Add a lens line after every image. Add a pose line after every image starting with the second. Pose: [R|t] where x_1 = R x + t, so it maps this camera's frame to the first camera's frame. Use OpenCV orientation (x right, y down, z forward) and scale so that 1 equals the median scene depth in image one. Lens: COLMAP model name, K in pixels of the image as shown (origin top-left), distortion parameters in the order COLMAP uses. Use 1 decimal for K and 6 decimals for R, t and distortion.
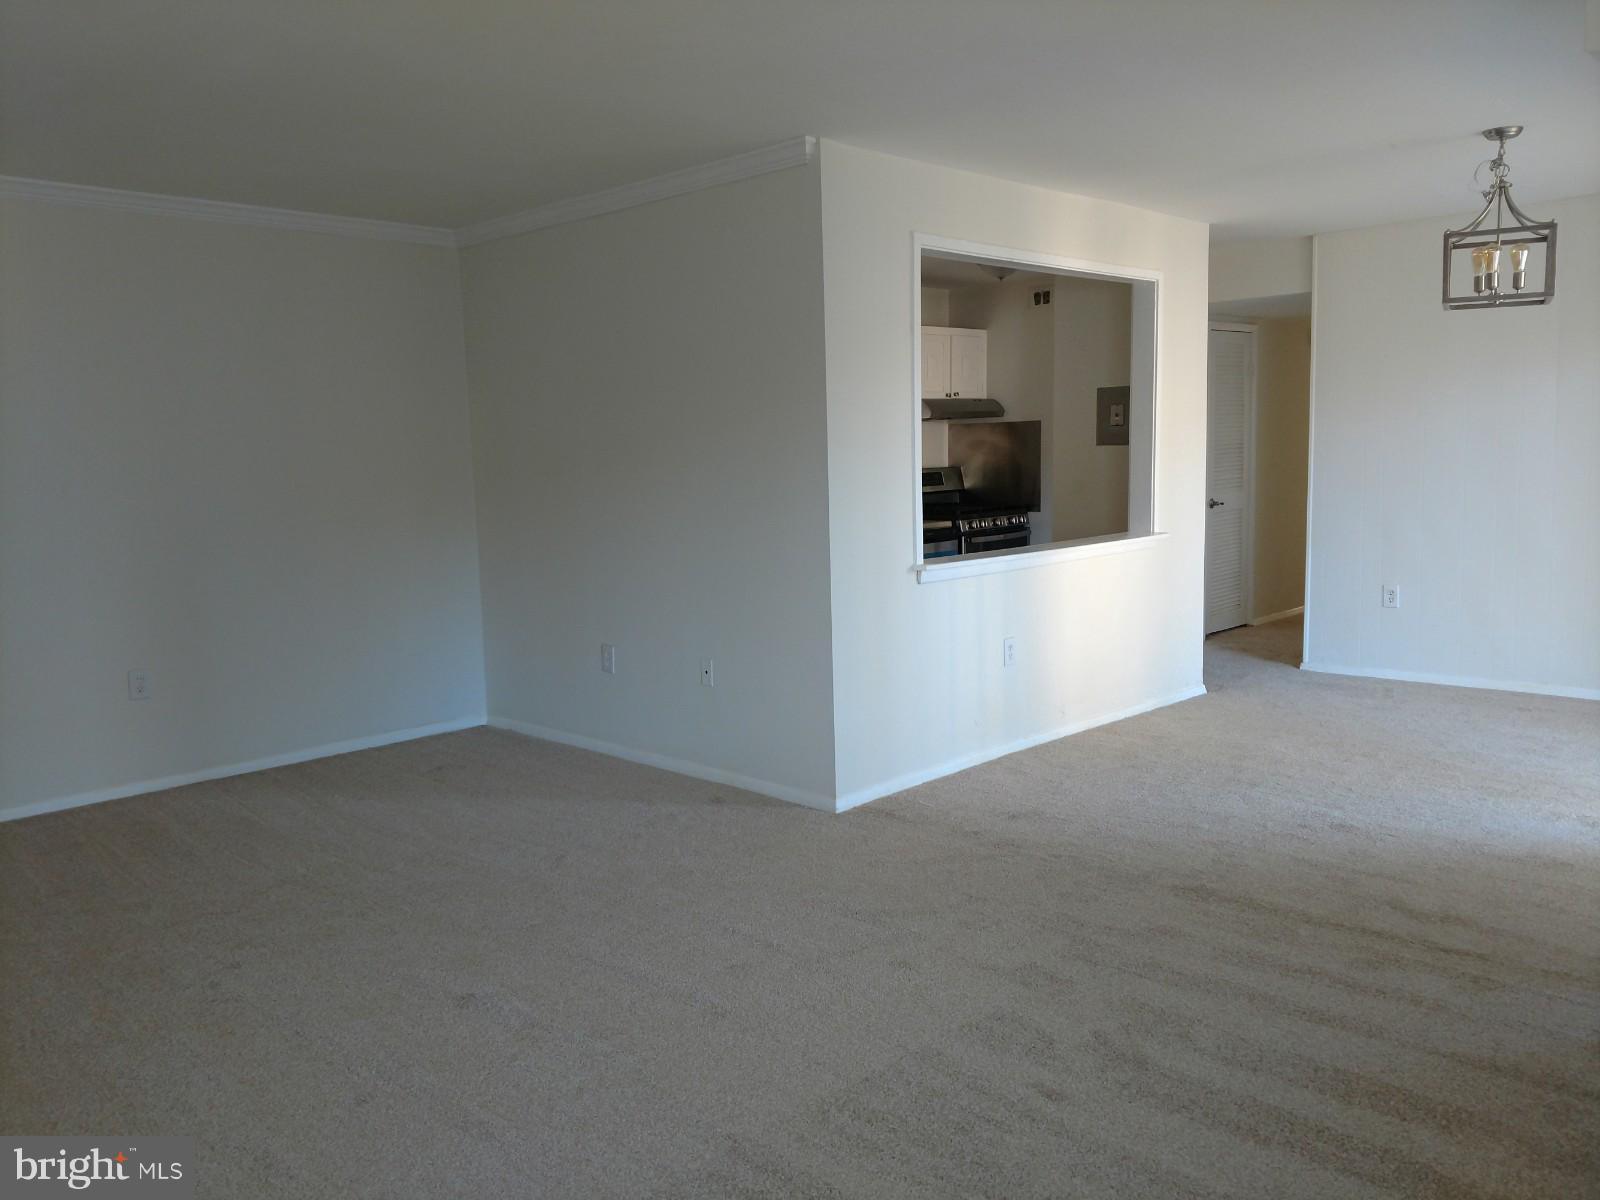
lens RADIAL K [[1222.9, 0, 800.0], [0, 1222.9, 600.0], [0, 0, 1]] dist [0.064316, -0.097096]
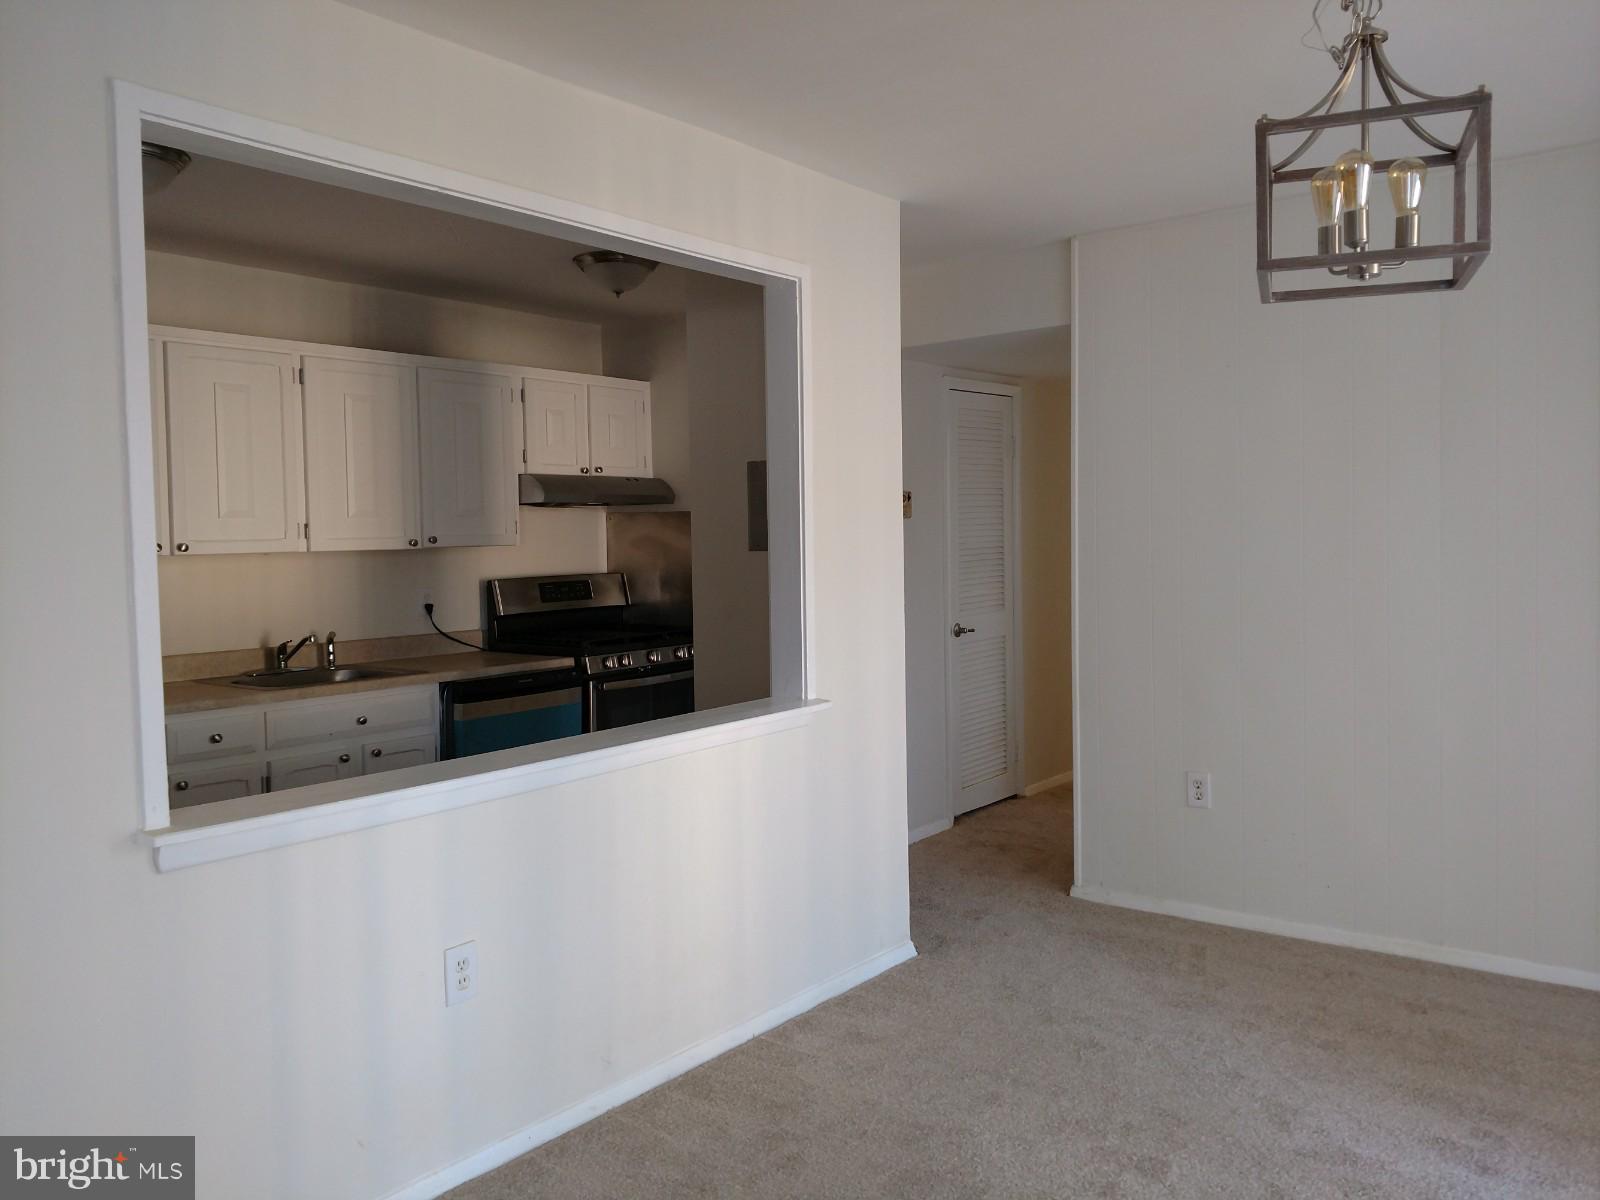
lens RADIAL K [[1222.9, 0, 800.0], [0, 1222.9, 600.0], [0, 0, 1]] dist [0.064316, -0.097096]
pose [[0.993446, 0.002170, 0.114285, 0.202884], [0.005866, 0.997534, -0.069939, -0.057965], [-0.114155, 0.070151, 0.990983, 0.389090]]
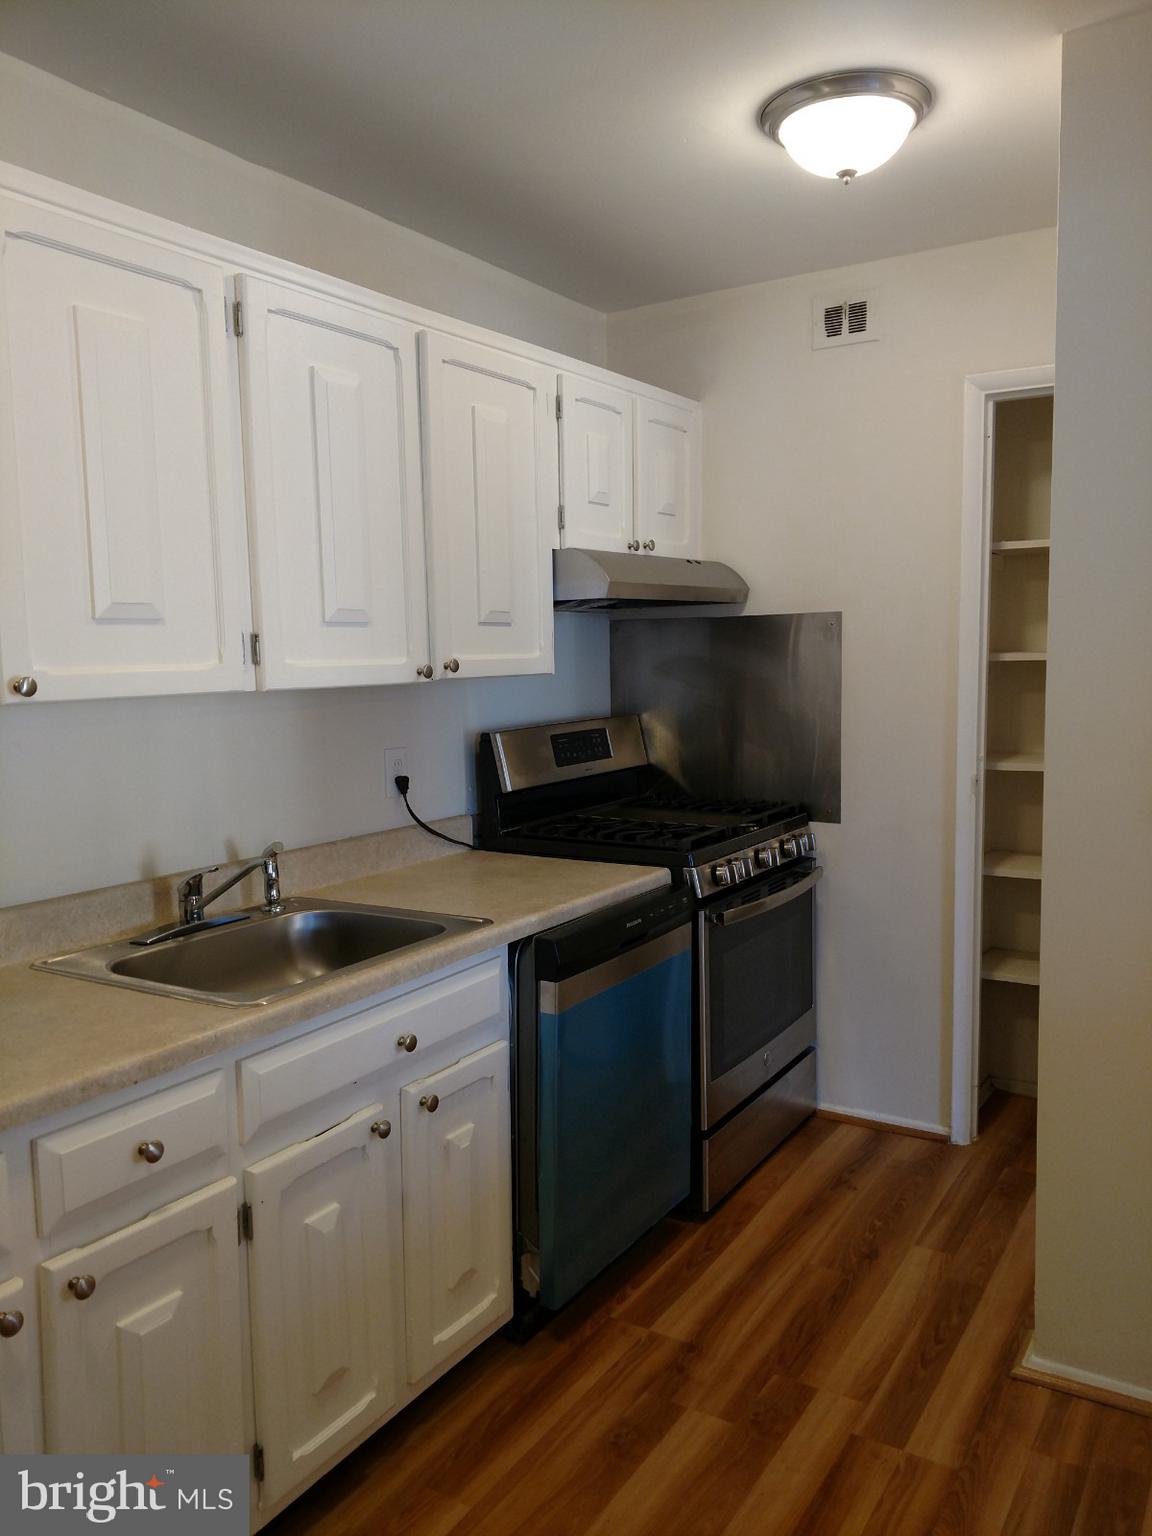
lens RADIAL K [[1199.6, 0, 584.1], [0, 1199.6, 780.6], [0, 0, 1]] dist [0.254657, -0.461521]
pose [[0.973773, -0.014370, 0.227065, 0.014293], [0.017293, 0.999791, -0.010888, -0.106240], [-0.226862, 0.014530, 0.973819, 0.765081]]
